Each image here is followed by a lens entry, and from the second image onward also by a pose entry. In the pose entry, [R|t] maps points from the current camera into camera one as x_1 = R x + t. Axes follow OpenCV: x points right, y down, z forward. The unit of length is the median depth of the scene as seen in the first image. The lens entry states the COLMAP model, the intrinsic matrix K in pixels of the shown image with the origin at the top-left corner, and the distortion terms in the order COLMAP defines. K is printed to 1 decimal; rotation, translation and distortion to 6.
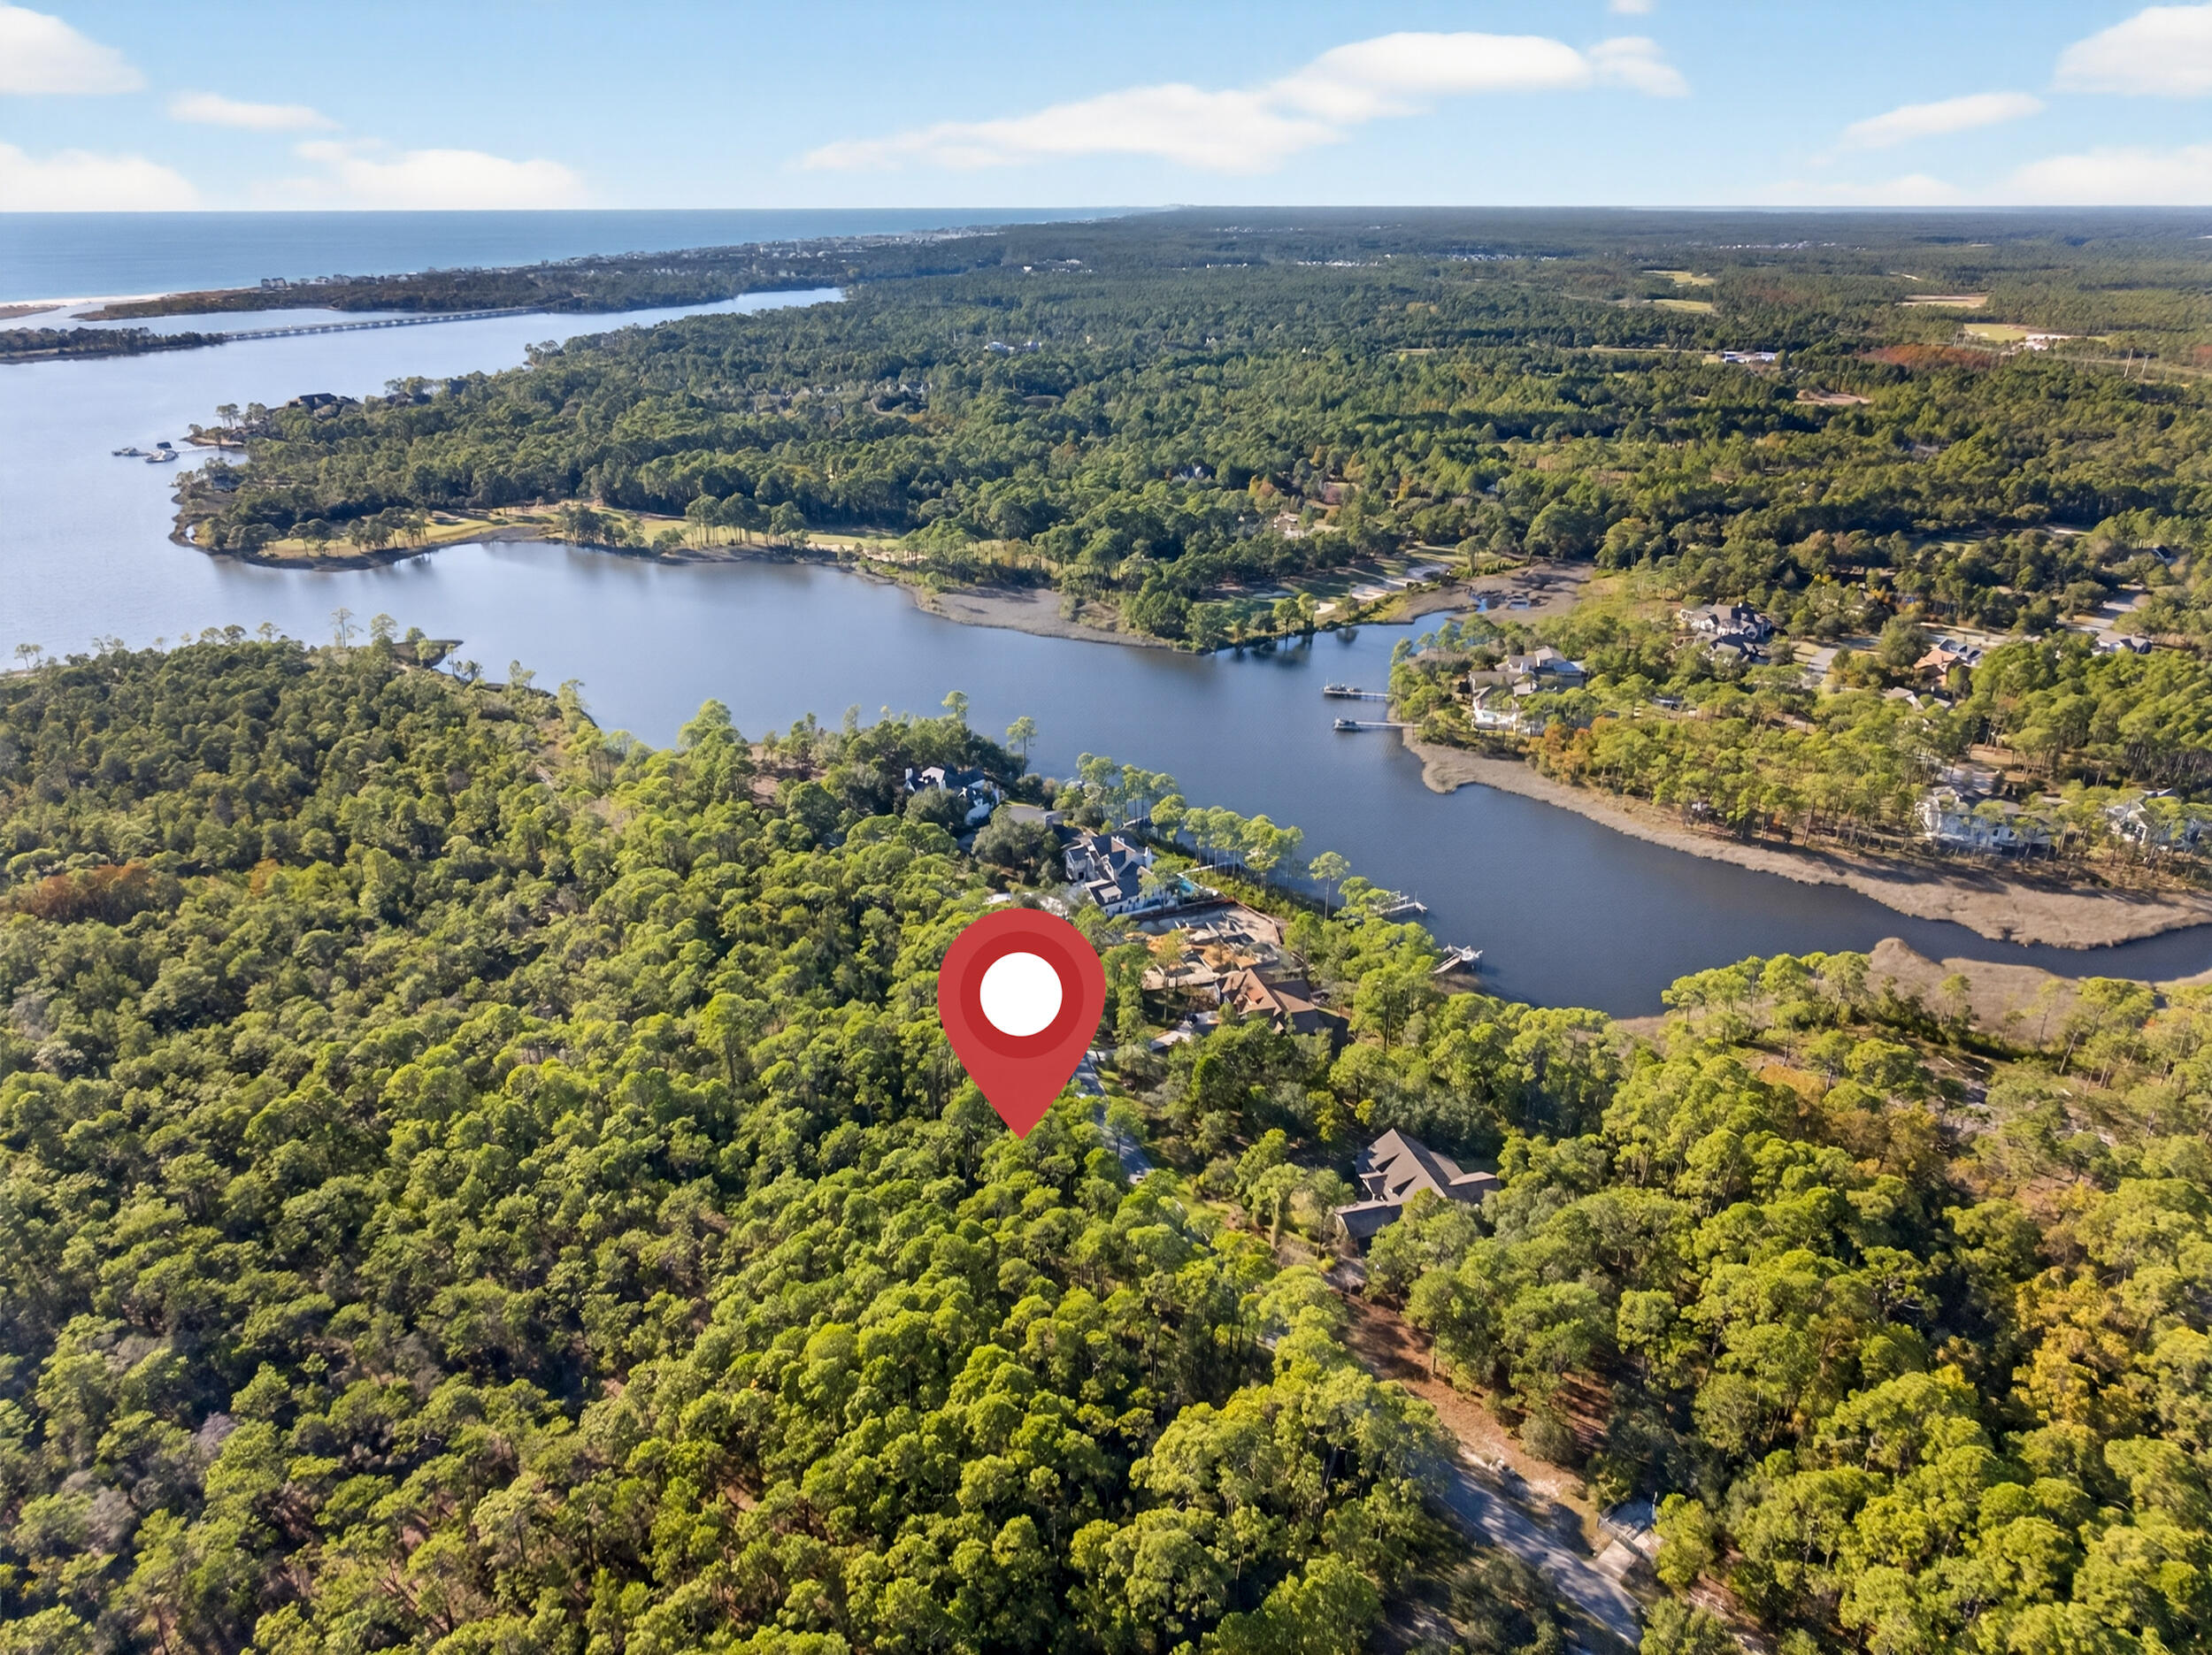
lens RADIAL K [[1540.1, 0, 1110.3], [0, 1540.1, 824.4], [0, 0, 1]] dist [0.000429, -0.002341]
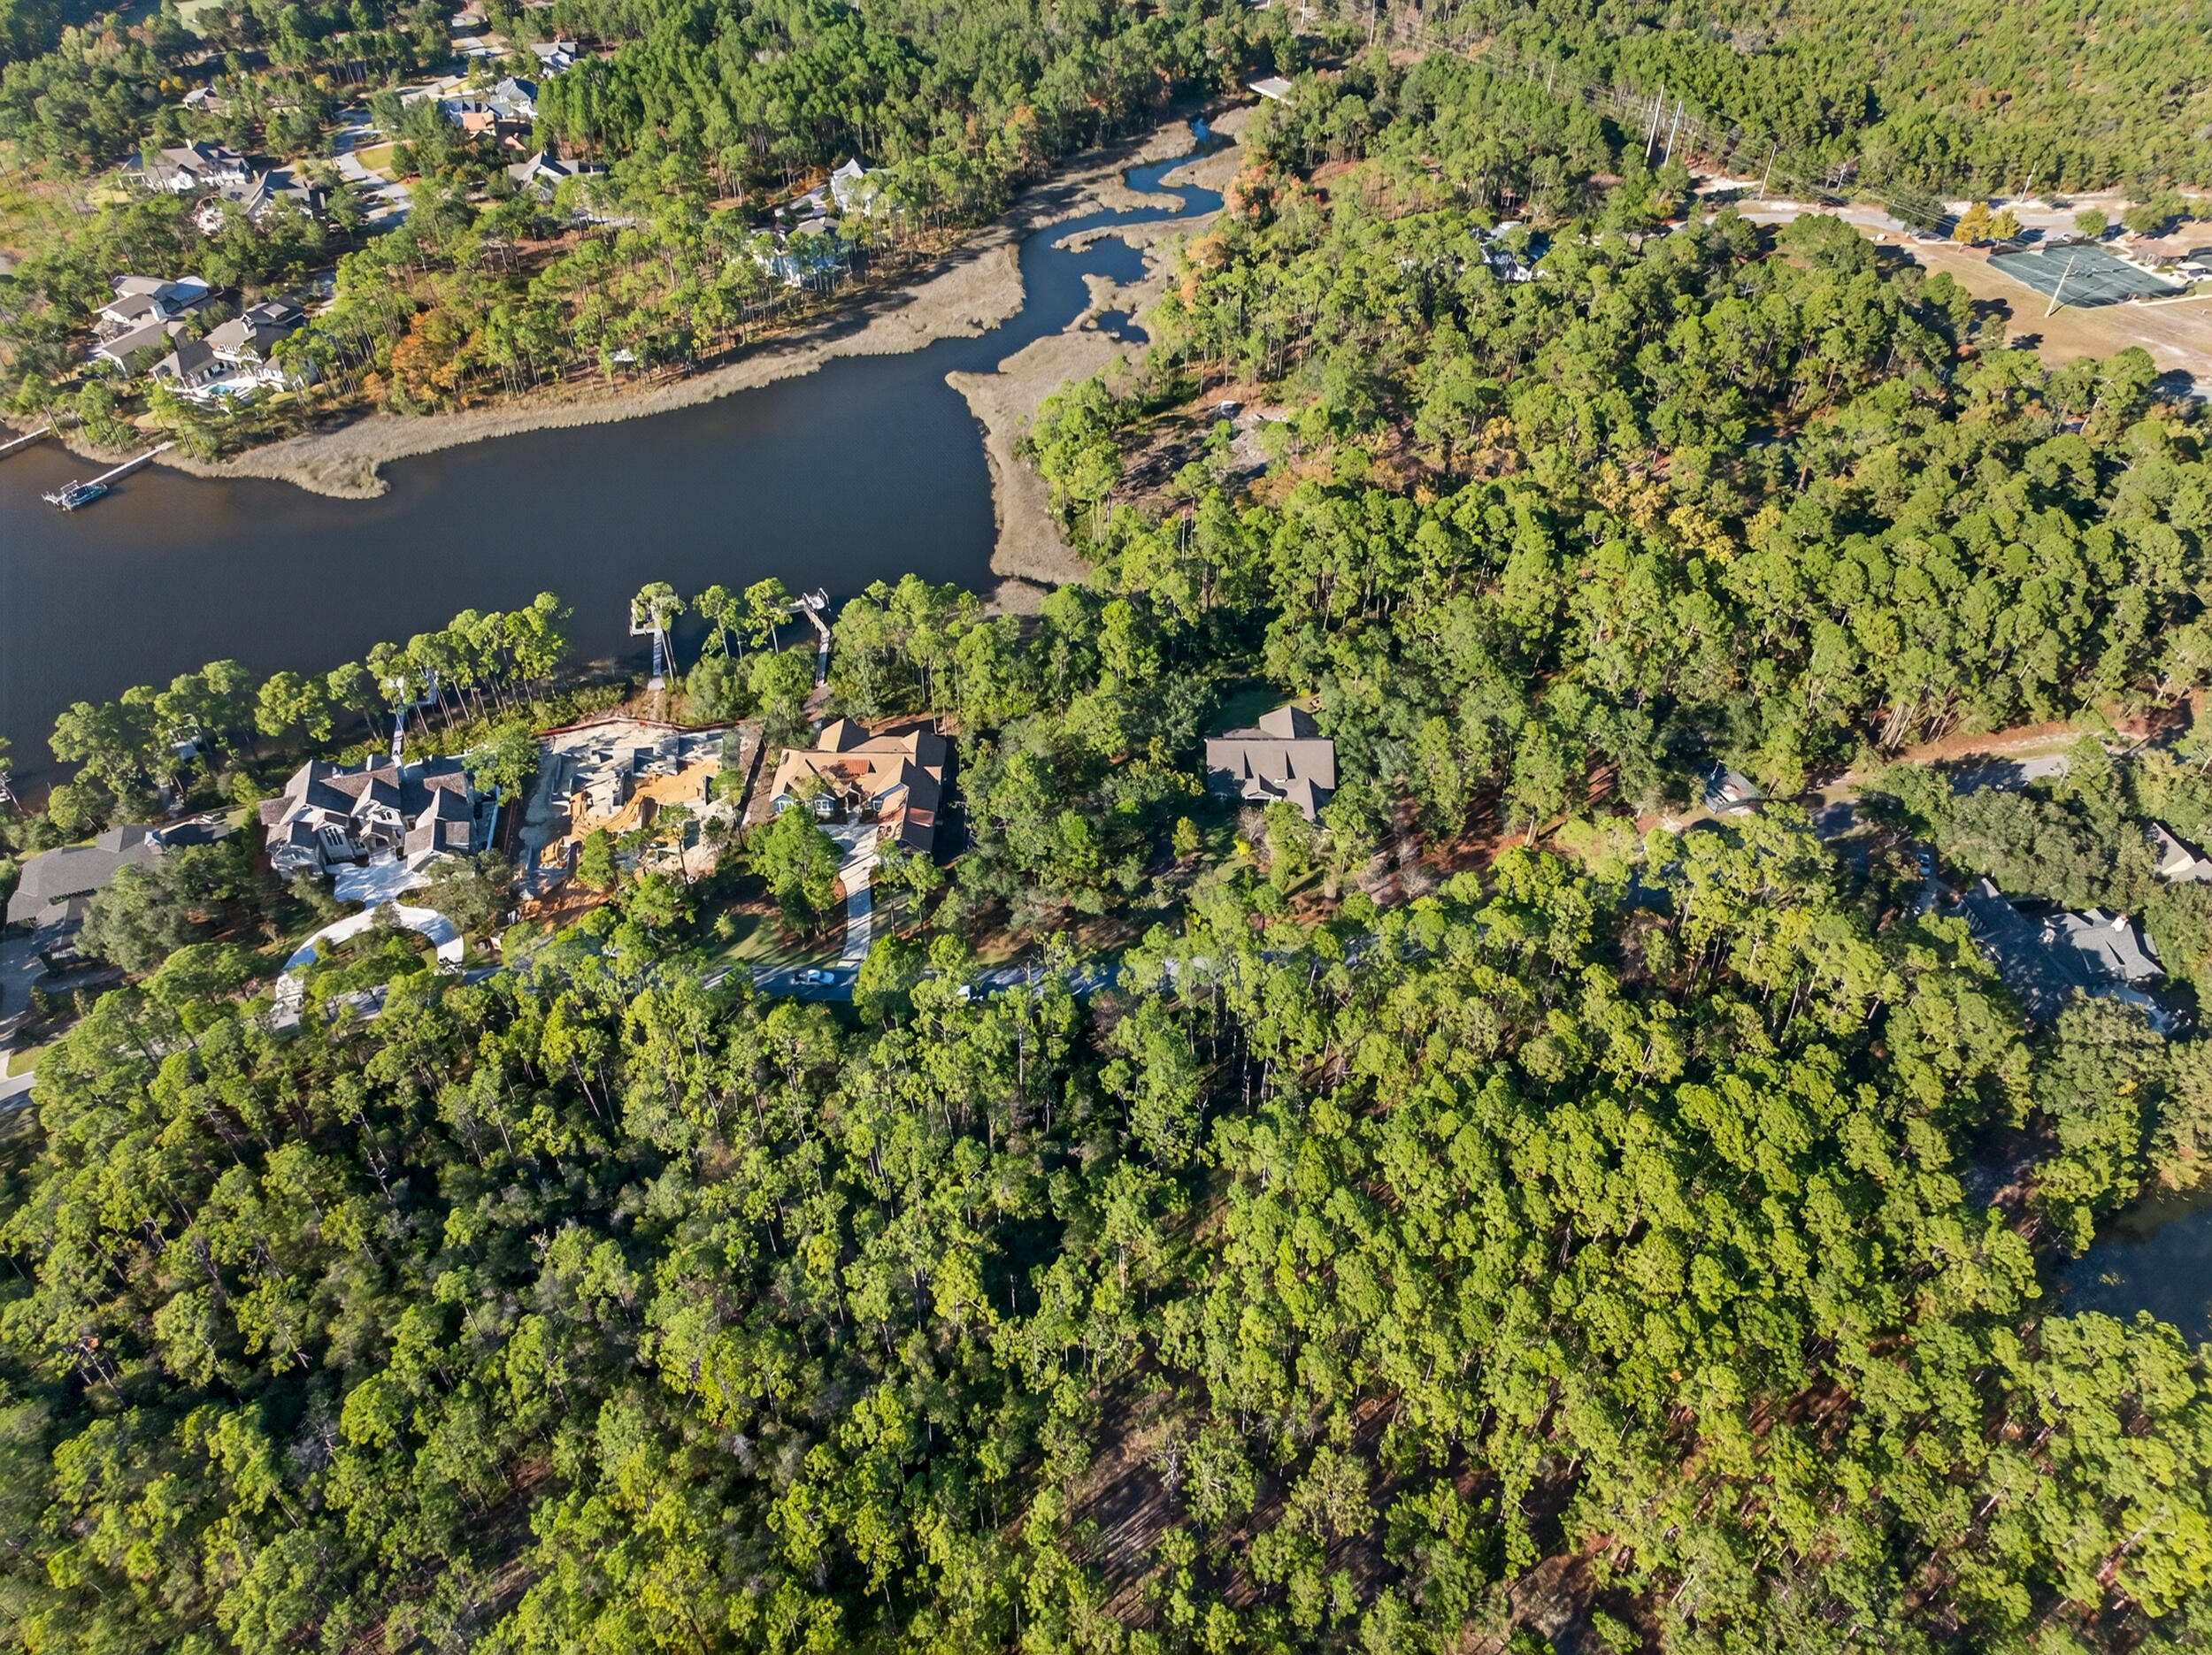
lens RADIAL K [[1540.1, 0, 1123.4], [0, 1540.1, 826.5], [0, 0, 1]] dist [0.000429, -0.002341]
pose [[0.277565, -0.631803, 0.723728, -0.368308], [0.370479, 0.765454, 0.526143, -0.182745], [-0.886399, 0.122087, 0.446533, 0.471882]]
